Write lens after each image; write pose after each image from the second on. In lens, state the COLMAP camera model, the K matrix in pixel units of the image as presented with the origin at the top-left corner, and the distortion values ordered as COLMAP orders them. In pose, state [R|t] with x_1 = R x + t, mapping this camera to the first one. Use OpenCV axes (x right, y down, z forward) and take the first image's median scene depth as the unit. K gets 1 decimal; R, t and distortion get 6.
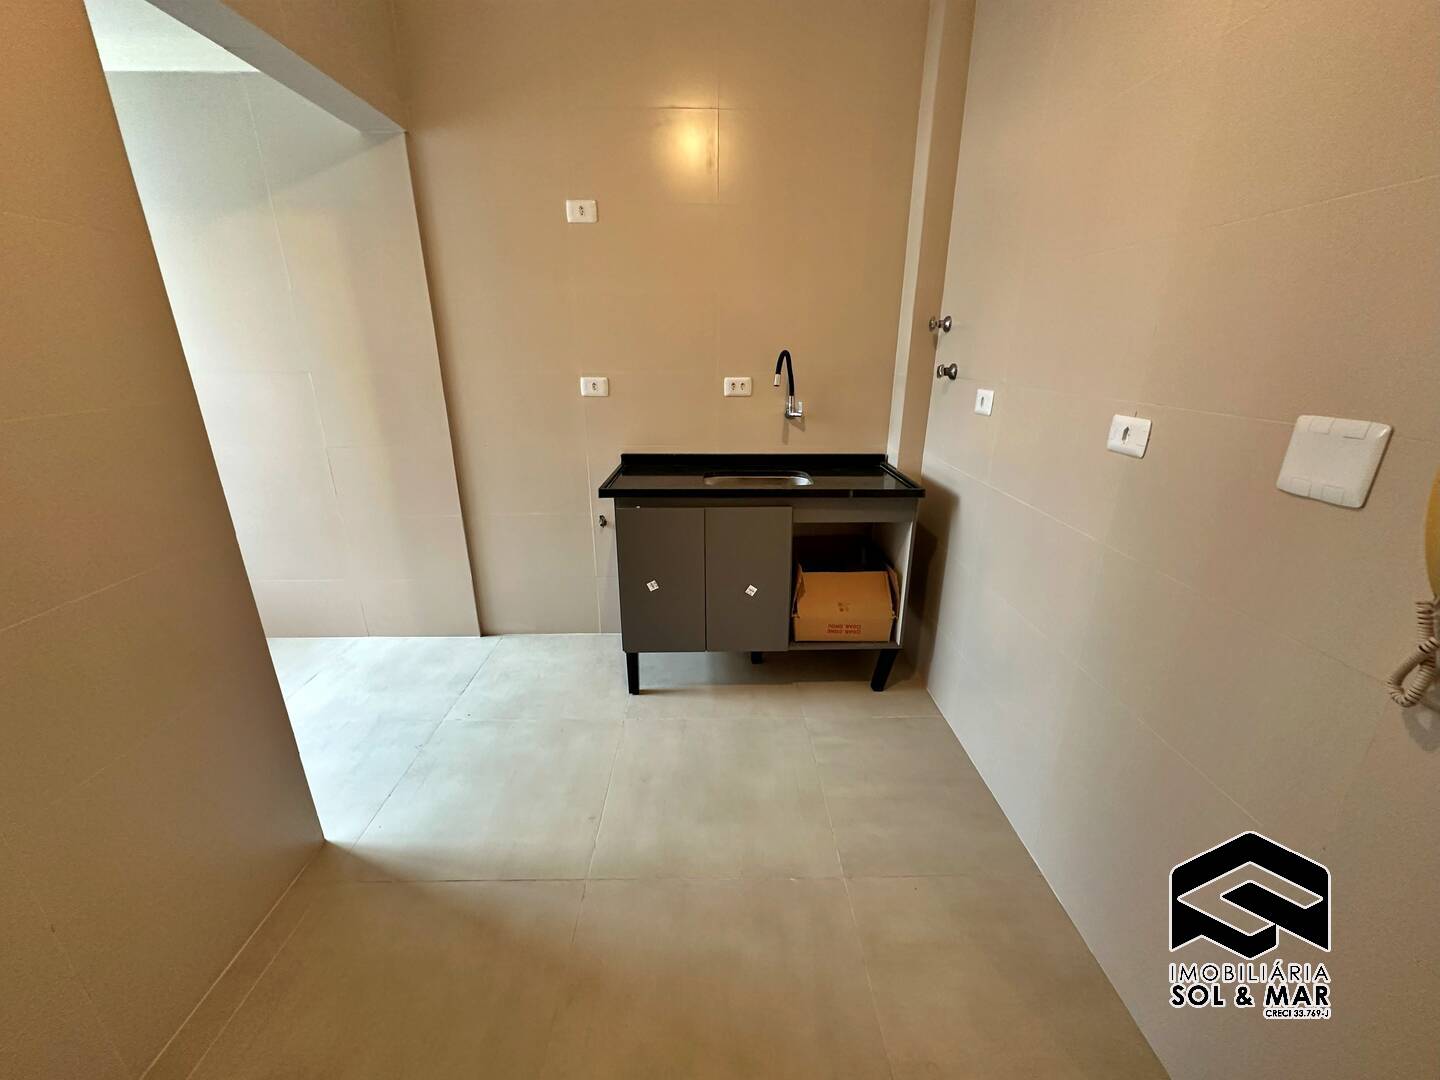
lens RADIAL K [[573.8, 0, 720.0], [0, 573.8, 540.0], [0, 0, 1]] dist [-0.001013, -0.000291]
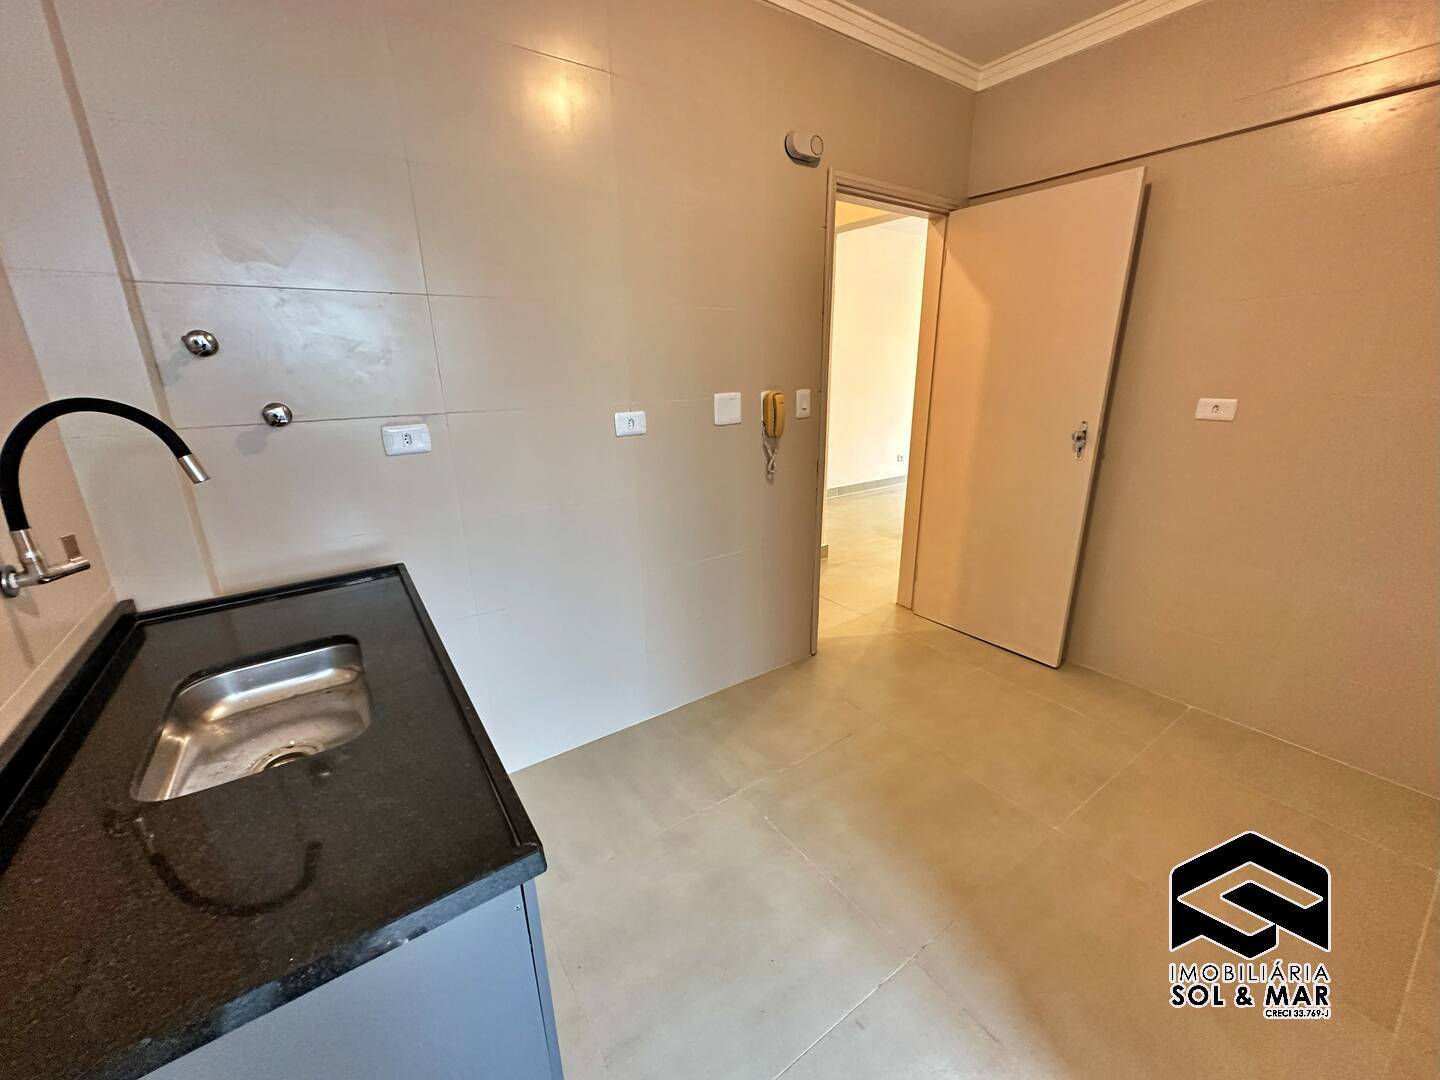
lens RADIAL K [[572.5, 0, 720.0], [0, 572.5, 540.0], [0, 0, 1]] dist [-0.001828, -0.000158]
pose [[-0.563906, -0.233878, 0.792030, -0.411981], [0.281738, 0.847042, 0.450714, -0.297314], [-0.776295, 0.477305, -0.411760, 0.864817]]
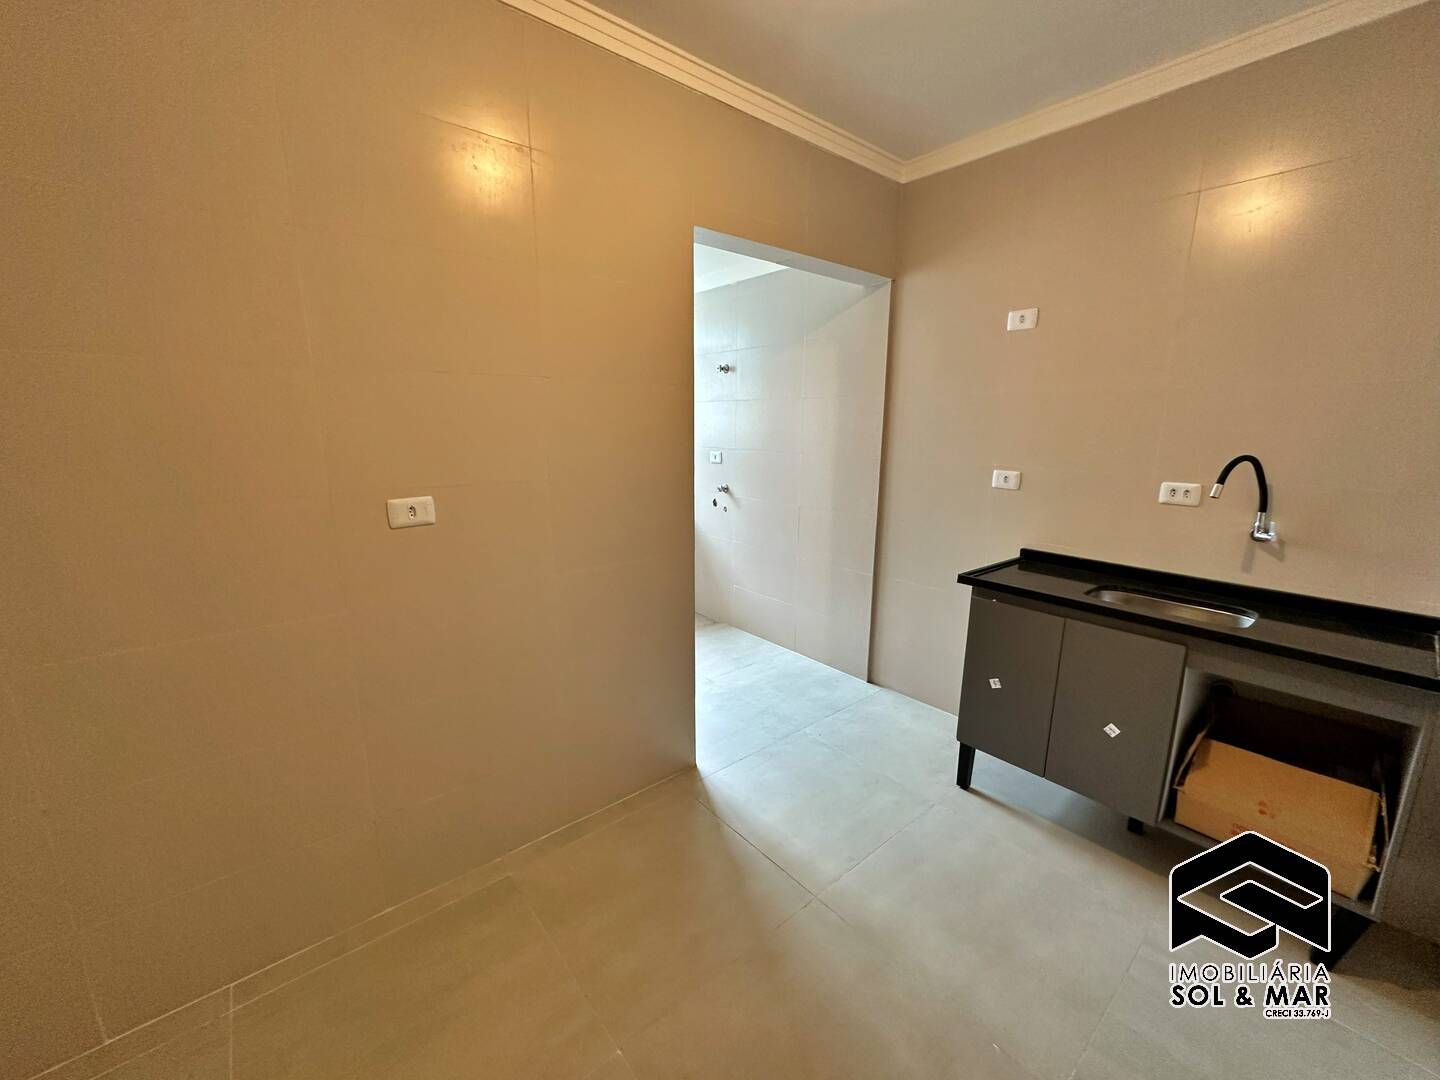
lens RADIAL K [[573.8, 0, 720.0], [0, 573.8, 540.0], [0, 0, 1]] dist [-0.001013, -0.000291]
pose [[0.632070, 0.161345, -0.757928, 0.266930], [-0.257092, 0.966348, -0.008688, -0.024676], [0.731020, 0.200348, 0.652280, -0.019813]]
